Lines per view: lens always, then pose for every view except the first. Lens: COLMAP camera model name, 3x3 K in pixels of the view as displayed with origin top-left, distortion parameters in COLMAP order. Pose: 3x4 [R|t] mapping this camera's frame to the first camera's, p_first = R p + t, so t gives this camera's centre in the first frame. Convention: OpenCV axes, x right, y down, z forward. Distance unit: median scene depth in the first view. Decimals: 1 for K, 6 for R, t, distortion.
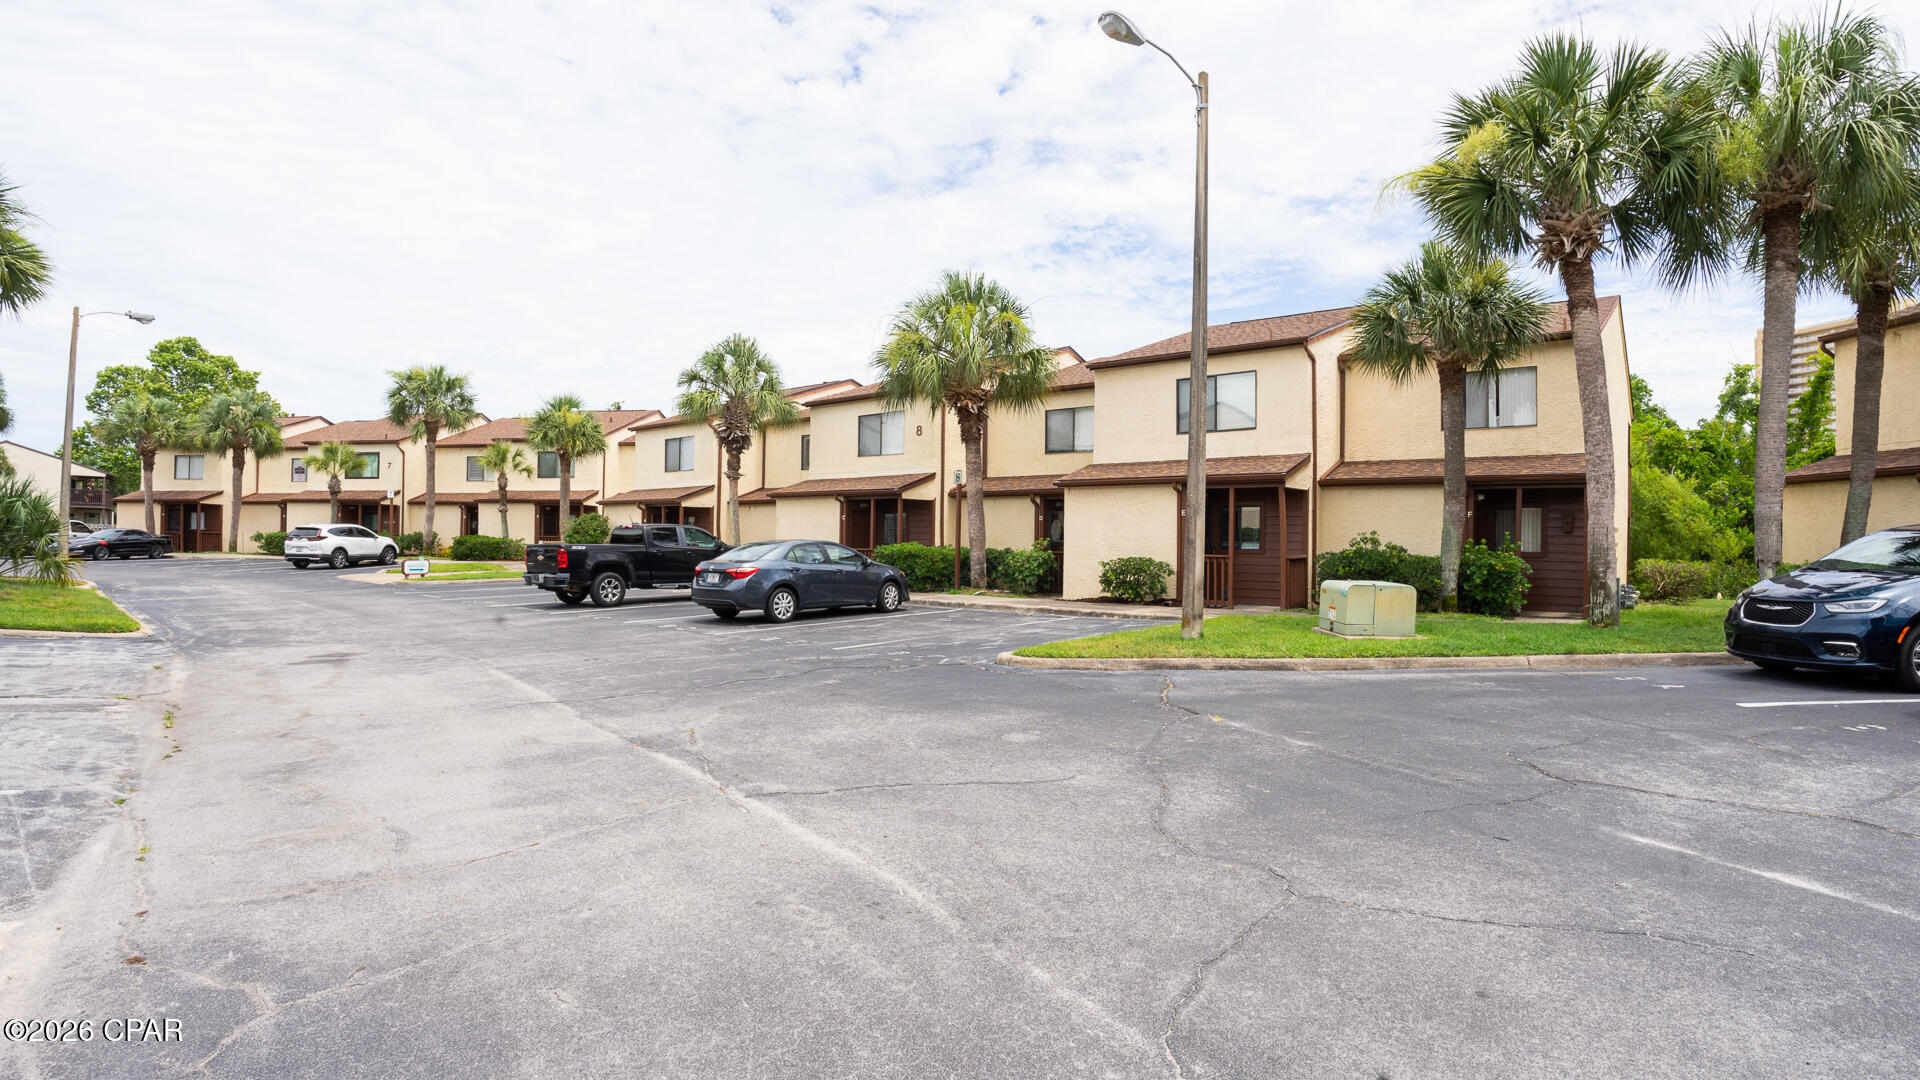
lens RADIAL K [[925.7, 0, 947.3], [0, 925.7, 540.5], [0, 0, 1]] dist [-0.099689, 0.022876]
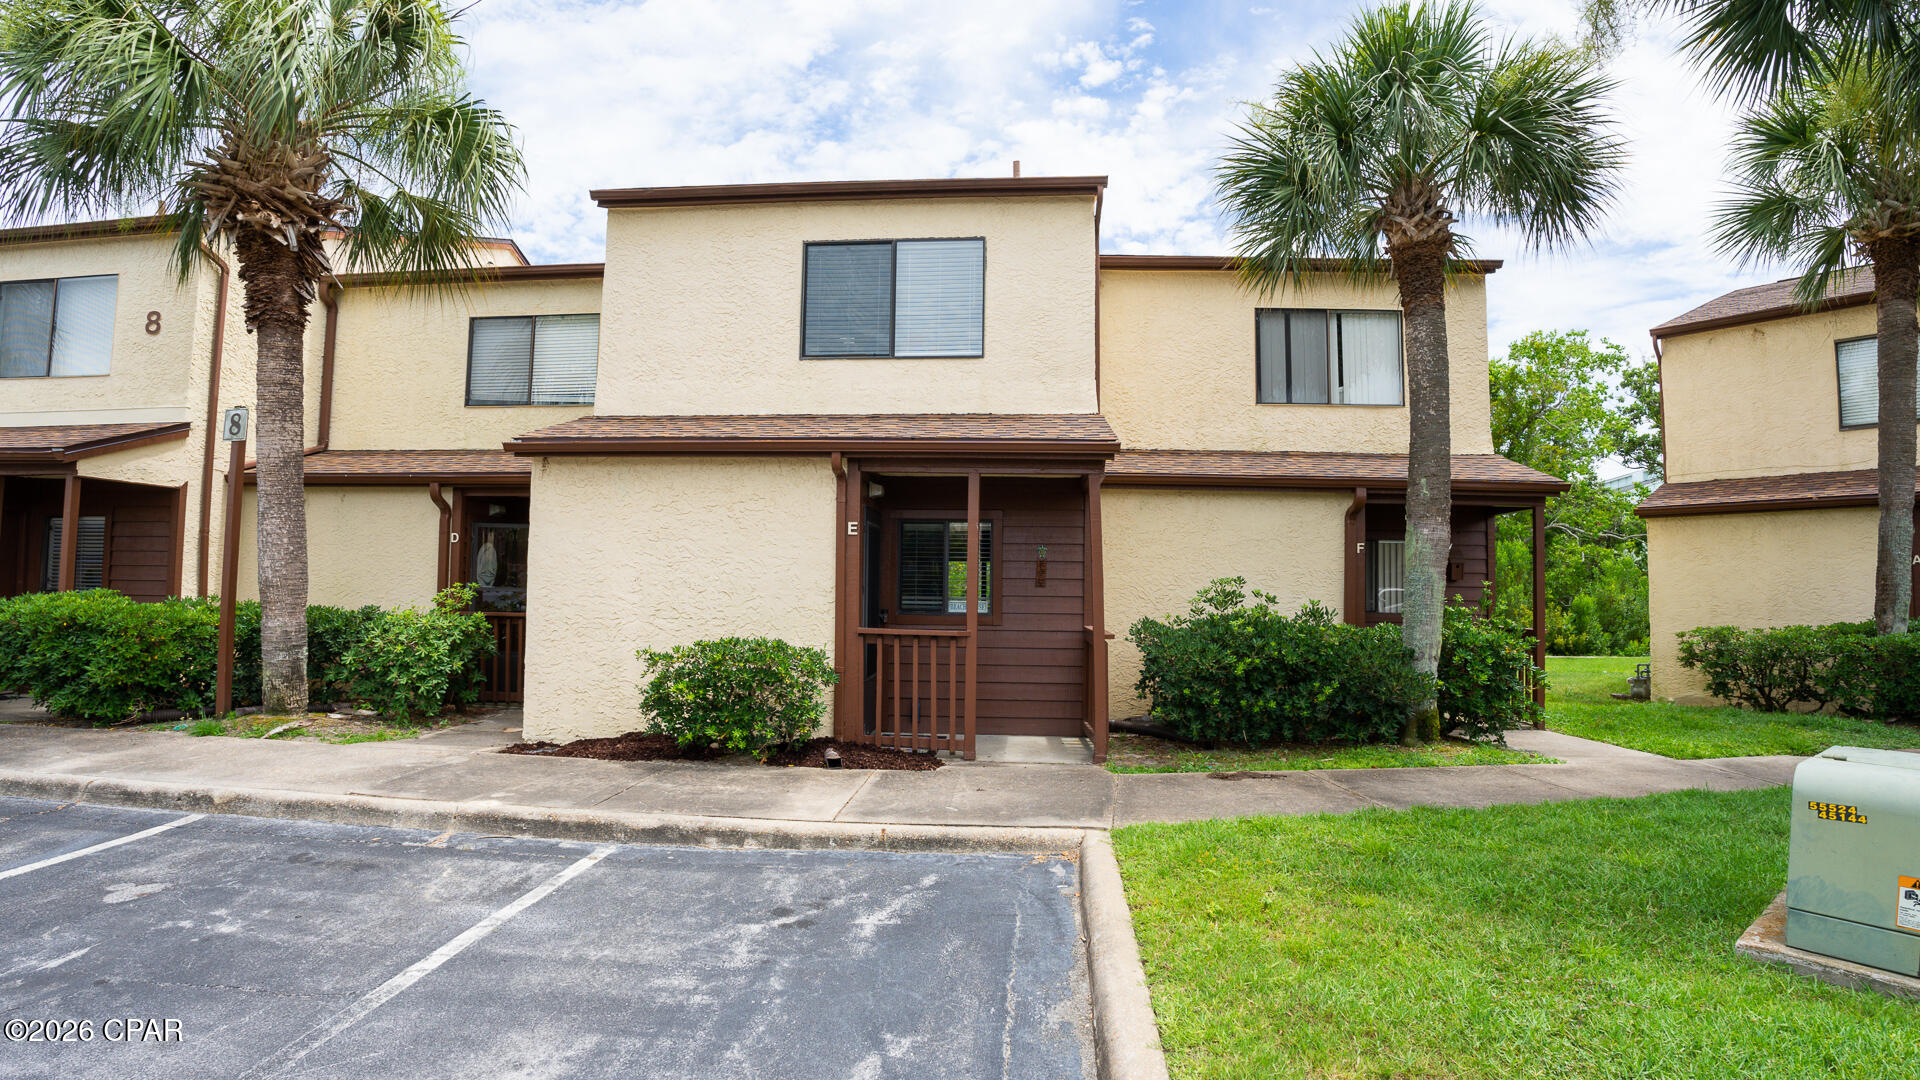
lens RADIAL K [[925.7, 0, 947.3], [0, 925.7, 540.5], [0, 0, 1]] dist [-0.099689, 0.022876]
pose [[0.804820, 0.032223, 0.592643, 0.037154], [-0.007639, 0.999005, -0.043943, -0.005786], [-0.593470, 0.030839, 0.804265, 0.539198]]
